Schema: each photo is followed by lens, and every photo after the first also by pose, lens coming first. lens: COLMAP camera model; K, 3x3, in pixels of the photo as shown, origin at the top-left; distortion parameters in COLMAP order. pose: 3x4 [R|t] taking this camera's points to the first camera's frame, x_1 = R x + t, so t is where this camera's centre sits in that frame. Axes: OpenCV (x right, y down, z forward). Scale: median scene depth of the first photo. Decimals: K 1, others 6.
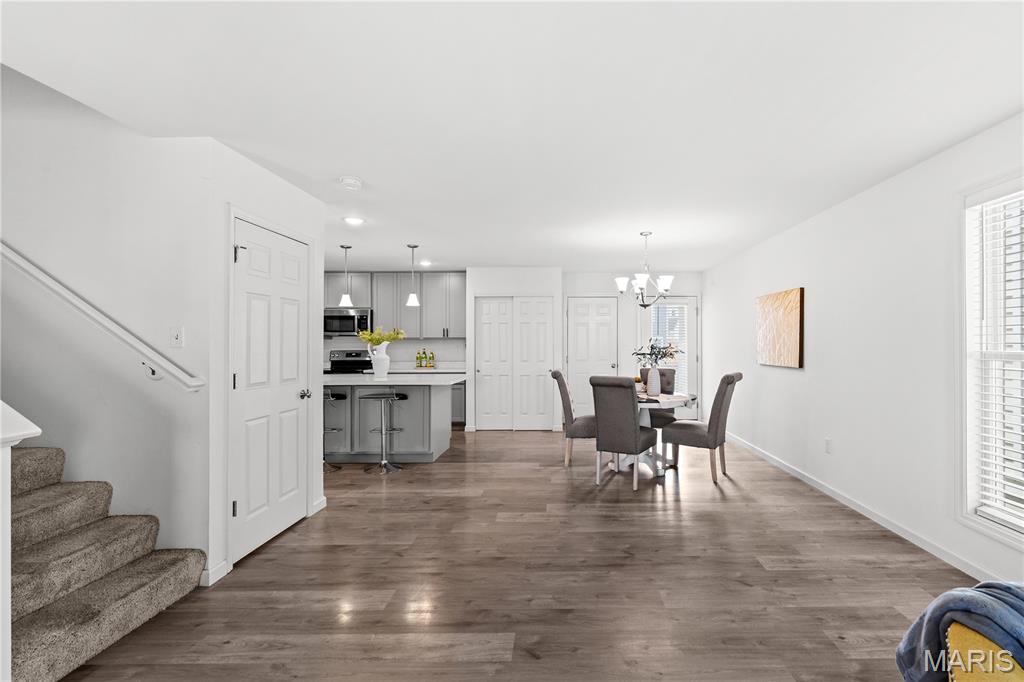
lens RADIAL K [[478.6, 0, 558.6], [0, 478.6, 337.2], [0, 0, 1]] dist [0.002099, 0.000343]
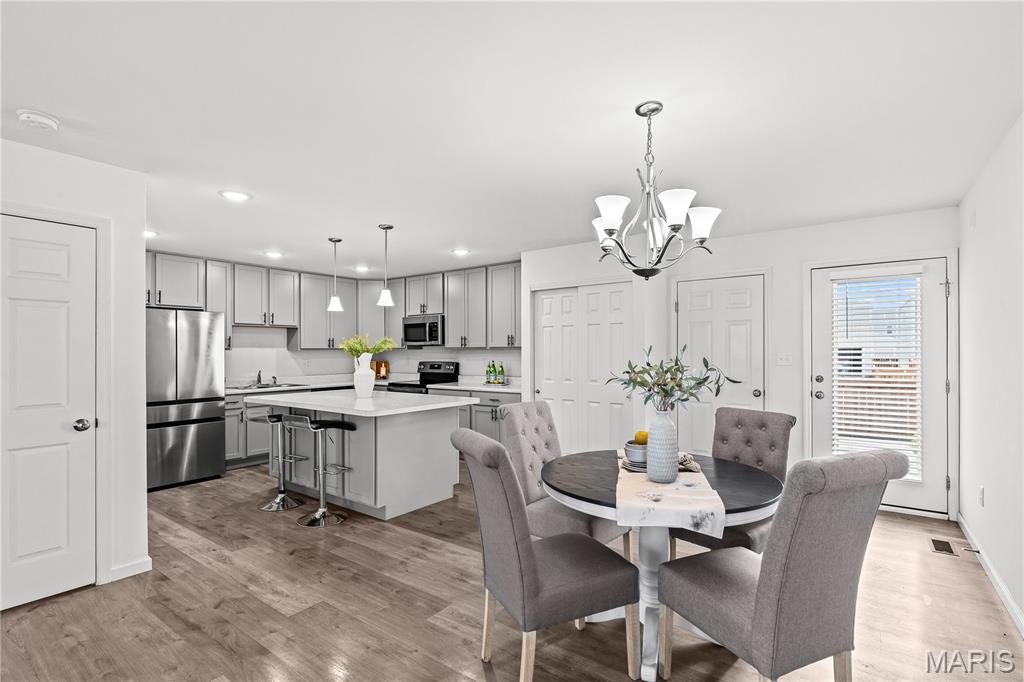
lens RADIAL K [[477.7, 0, 530.4], [0, 477.7, 348.5], [0, 0, 1]] dist [-0.007447, 0.000904]
pose [[0.813288, -0.004554, -0.581844, 0.317379], [0.010247, 0.999926, 0.006496, -0.001101], [0.581771, -0.011245, 0.813275, 0.512595]]
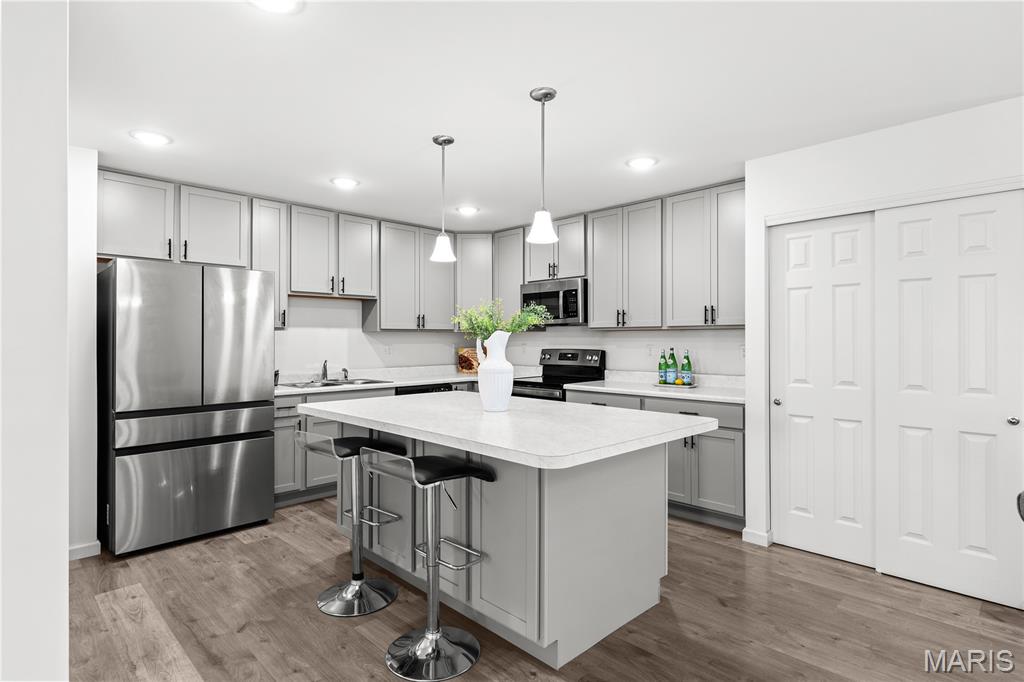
lens RADIAL K [[522.4, 0, 529.5], [0, 522.4, 335.9], [0, 0, 1]] dist [0.003619, 0.000545]
pose [[0.716043, -0.003230, -0.698048, -0.004611], [0.007993, 0.999962, 0.003572, 0.011063], [0.698010, -0.008137, 0.716042, 0.668801]]
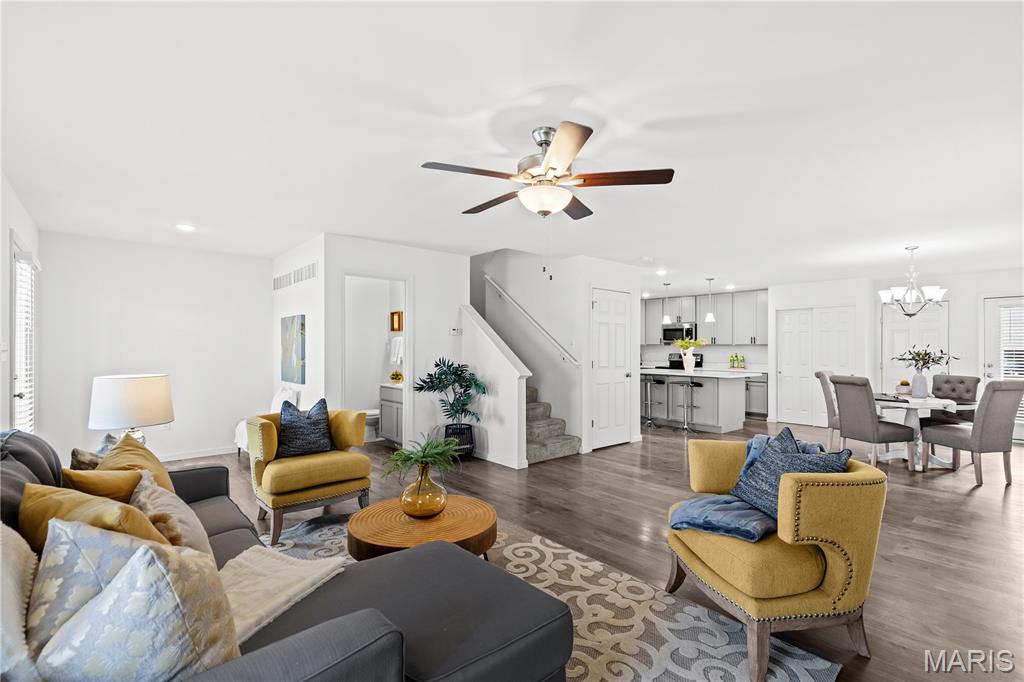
lens RADIAL K [[478.6, 0, 513.4], [0, 478.6, 340.3], [0, 0, 1]] dist [0.002099, 0.000343]
pose [[0.665123, -0.005165, -0.746716, 0.356308], [0.001192, 0.999982, -0.005855, -0.003118], [0.746733, 0.003004, 0.665118, -0.357924]]
